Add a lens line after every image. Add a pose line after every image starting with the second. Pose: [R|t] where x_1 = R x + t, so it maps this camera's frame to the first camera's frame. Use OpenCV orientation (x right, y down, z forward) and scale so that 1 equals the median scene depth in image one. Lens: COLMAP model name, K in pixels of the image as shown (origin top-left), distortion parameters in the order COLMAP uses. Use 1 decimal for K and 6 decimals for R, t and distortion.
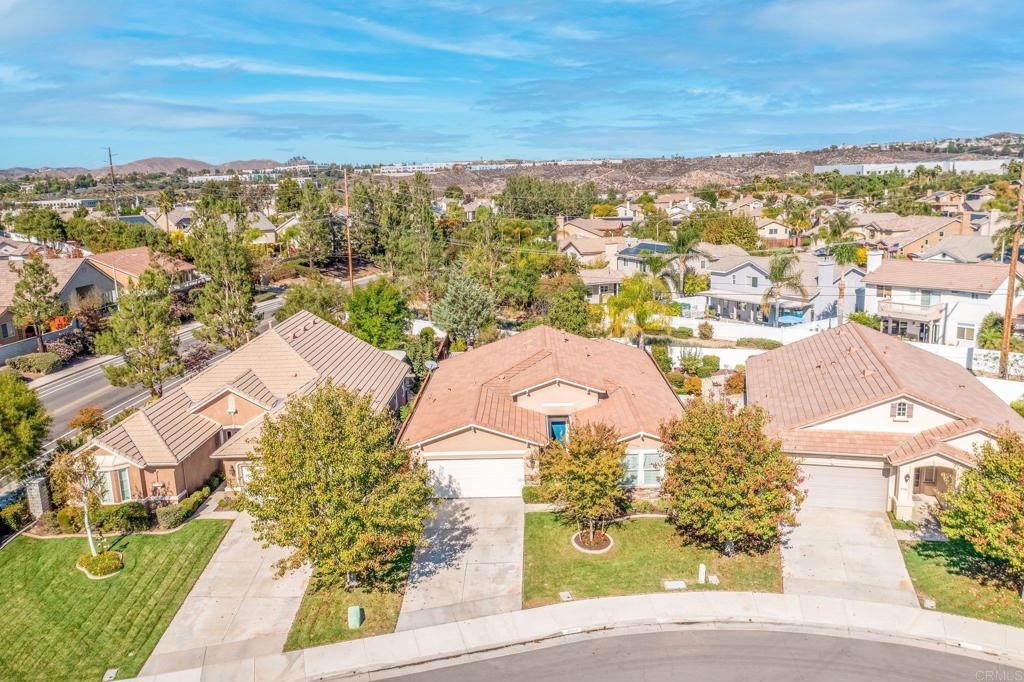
lens RADIAL K [[810.4, 0, 510.5], [0, 810.4, 347.6], [0, 0, 1]] dist [-0.009376, -0.004365]
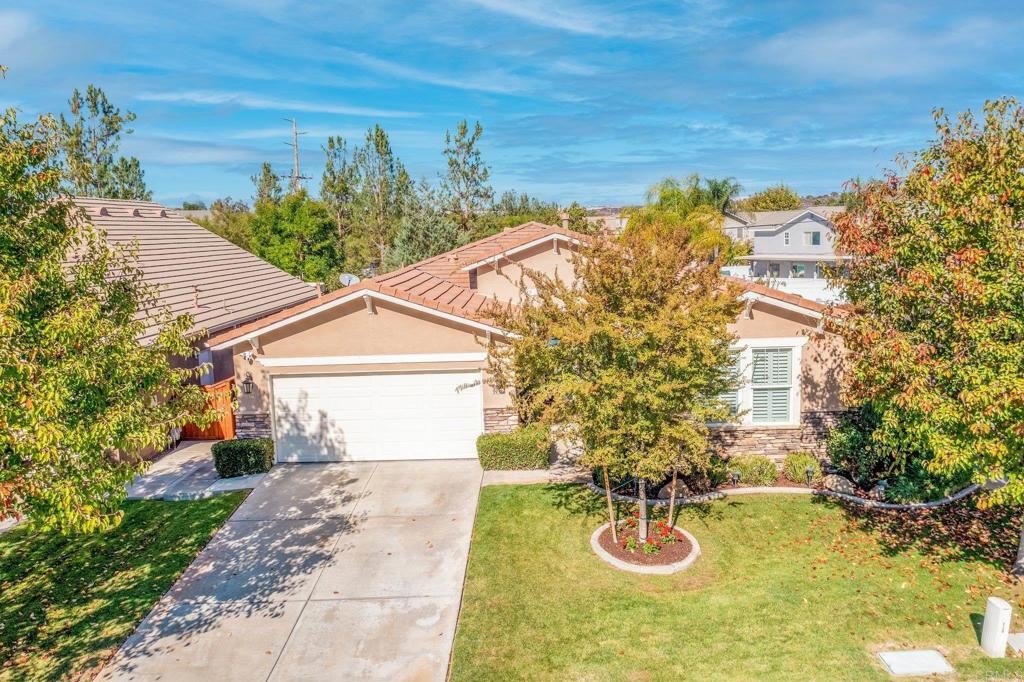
lens RADIAL K [[820.5, 0, 516.8], [0, 820.5, 338.0], [0, 0, 1]] dist [-0.016897, -0.008845]
pose [[0.999968, 0.002162, 0.007665, 0.034257], [-0.001606, 0.997417, -0.071813, 0.159787], [-0.007800, 0.071798, 0.997389, 0.568812]]
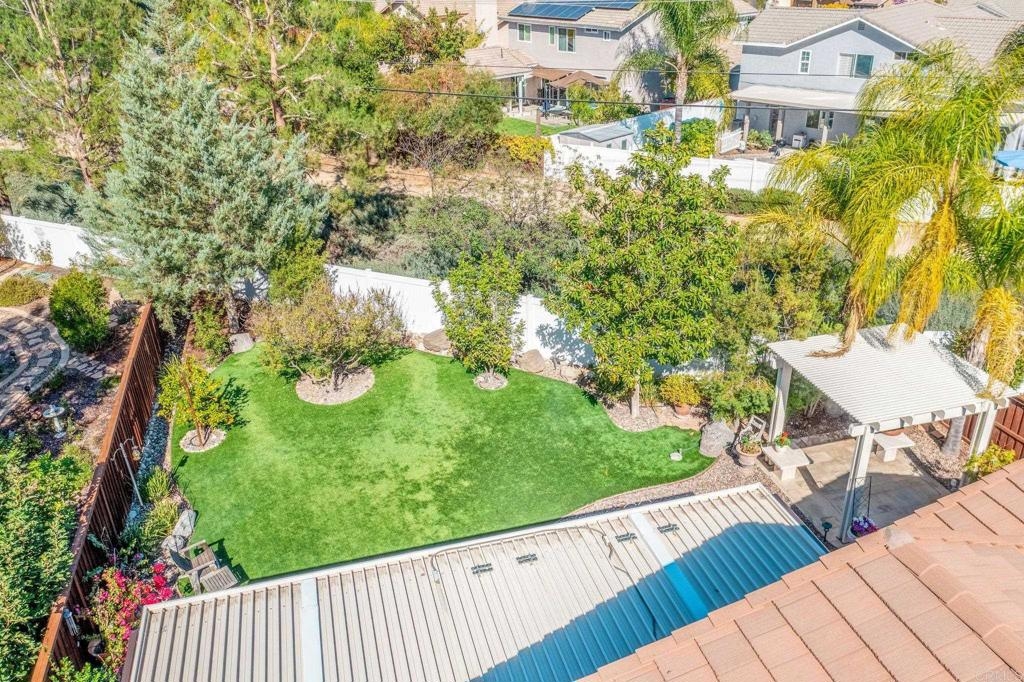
lens RADIAL K [[810.4, 0, 510.5], [0, 810.4, 347.6], [0, 0, 1]] dist [-0.009376, -0.004365]
pose [[0.959219, -0.123595, 0.254212, -0.061809], [0.055769, 0.964413, 0.258453, -0.132941], [-0.277108, -0.233736, 0.931975, 1.389792]]
